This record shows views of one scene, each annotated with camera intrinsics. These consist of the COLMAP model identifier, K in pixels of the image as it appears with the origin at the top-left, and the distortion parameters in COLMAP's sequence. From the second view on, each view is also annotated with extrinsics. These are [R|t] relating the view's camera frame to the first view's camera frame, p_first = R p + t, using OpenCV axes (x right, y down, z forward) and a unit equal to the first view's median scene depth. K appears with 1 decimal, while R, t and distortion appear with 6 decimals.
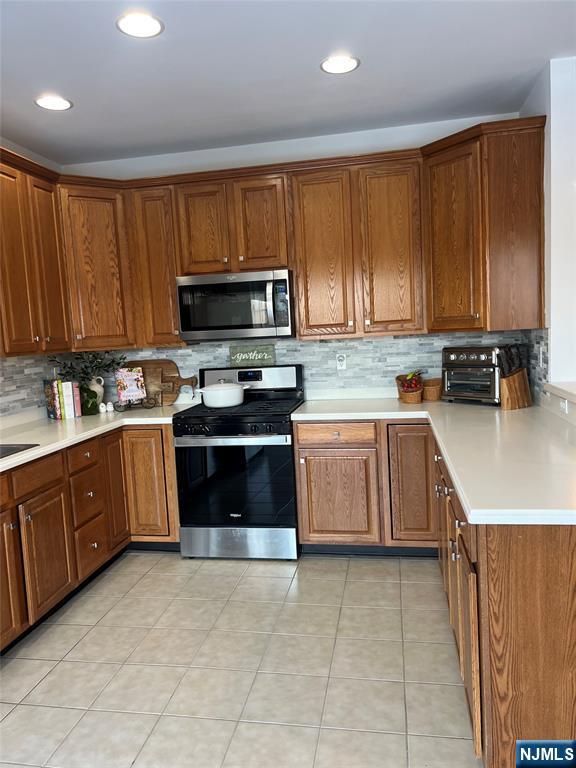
lens RADIAL K [[572.6, 0, 278.1], [0, 572.6, 386.4], [0, 0, 1]] dist [0.058417, -0.065907]
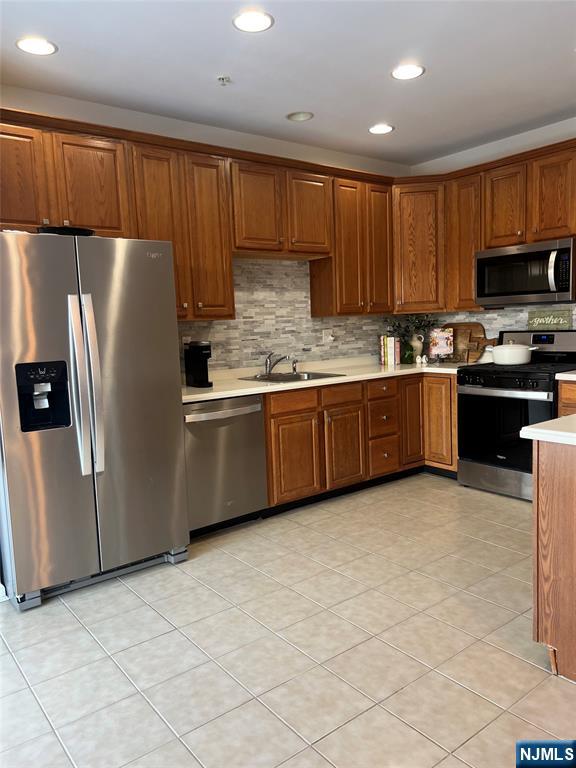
lens RADIAL K [[572.6, 0, 289.4], [0, 572.6, 389.9], [0, 0, 1]] dist [0.058417, -0.065907]
pose [[0.751561, 0.103177, -0.651544, 0.341822], [-0.067392, 0.994534, 0.079756, 0.024749], [0.656212, -0.016033, 0.754406, -0.154882]]
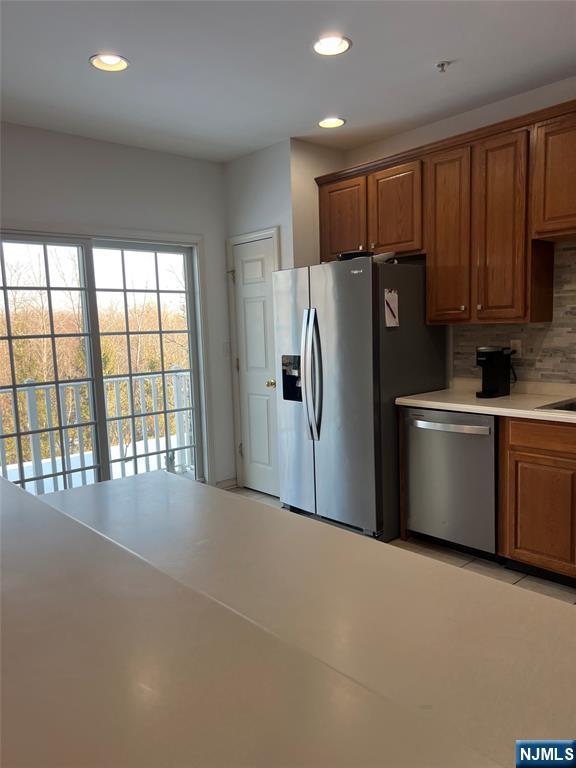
lens RADIAL K [[572.6, 0, 285.3], [0, 572.6, 389.4], [0, 0, 1]] dist [0.058417, -0.065907]
pose [[-0.607963, 0.163726, -0.776901, 0.478635], [-0.011220, 0.976638, 0.214600, -0.099026], [0.793886, 0.139186, -0.591922, 0.826316]]
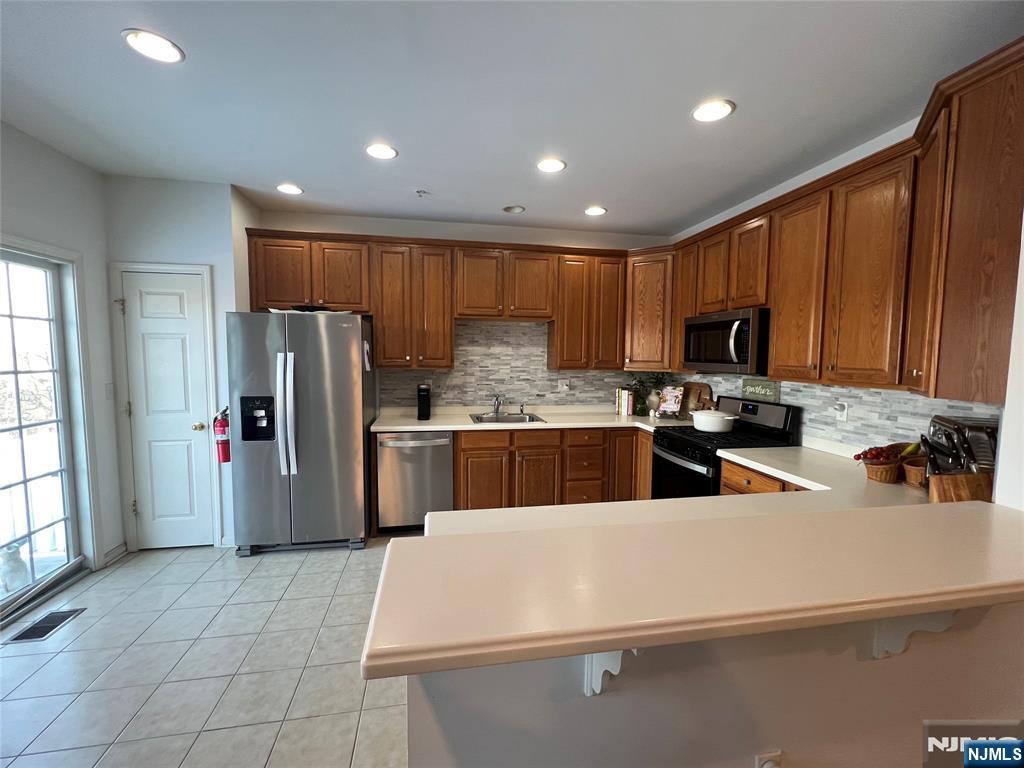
lens RADIAL K [[432.0, 0, 510.4], [0, 432.0, 387.5], [0, 0, 1]] dist [-0.000900, 0.000898]
pose [[0.358909, 0.131017, -0.924132, 0.564510], [-0.122056, 0.988185, 0.092694, -0.083695], [0.925358, 0.079527, 0.370660, 0.332778]]
